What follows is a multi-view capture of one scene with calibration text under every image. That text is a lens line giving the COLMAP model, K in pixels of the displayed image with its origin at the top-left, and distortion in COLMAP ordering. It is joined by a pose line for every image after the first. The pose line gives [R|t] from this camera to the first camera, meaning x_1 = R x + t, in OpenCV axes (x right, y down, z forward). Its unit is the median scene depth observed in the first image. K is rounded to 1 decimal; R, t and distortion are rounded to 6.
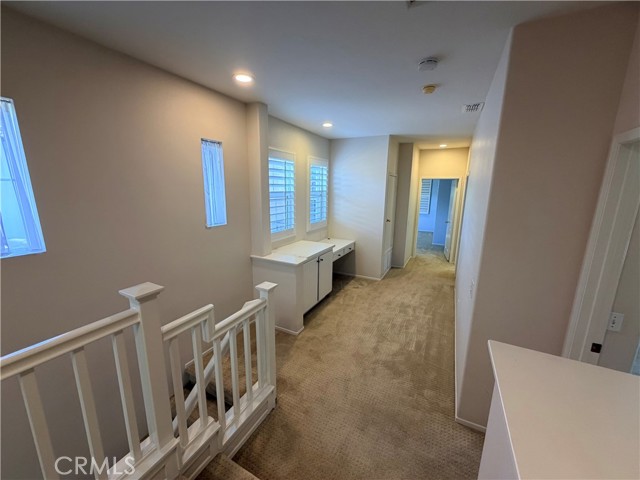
lens RADIAL K [[254.7, 0, 317.9], [0, 254.7, 240.1], [0, 0, 1]] dist [-0.000157, 0.000133]
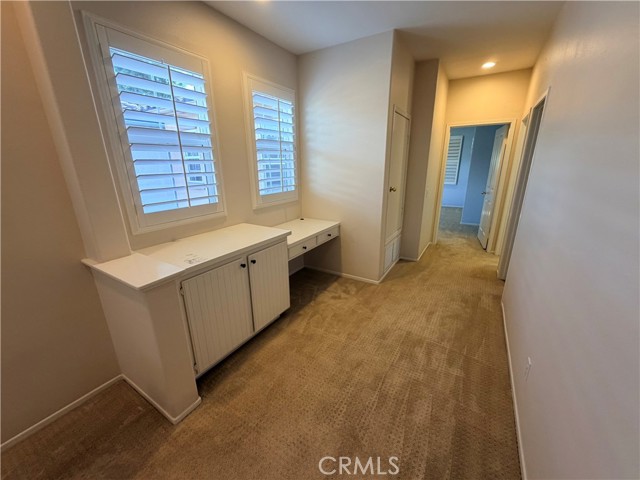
lens RADIAL K [[254.7, 0, 317.9], [0, 254.7, 240.1], [0, 0, 1]] dist [-0.000157, 0.000133]
pose [[0.997169, -0.000112, -0.075187, 0.152918], [0.006889, 0.995929, 0.089881, -0.011649], [0.074871, -0.090145, 0.993110, 0.387167]]
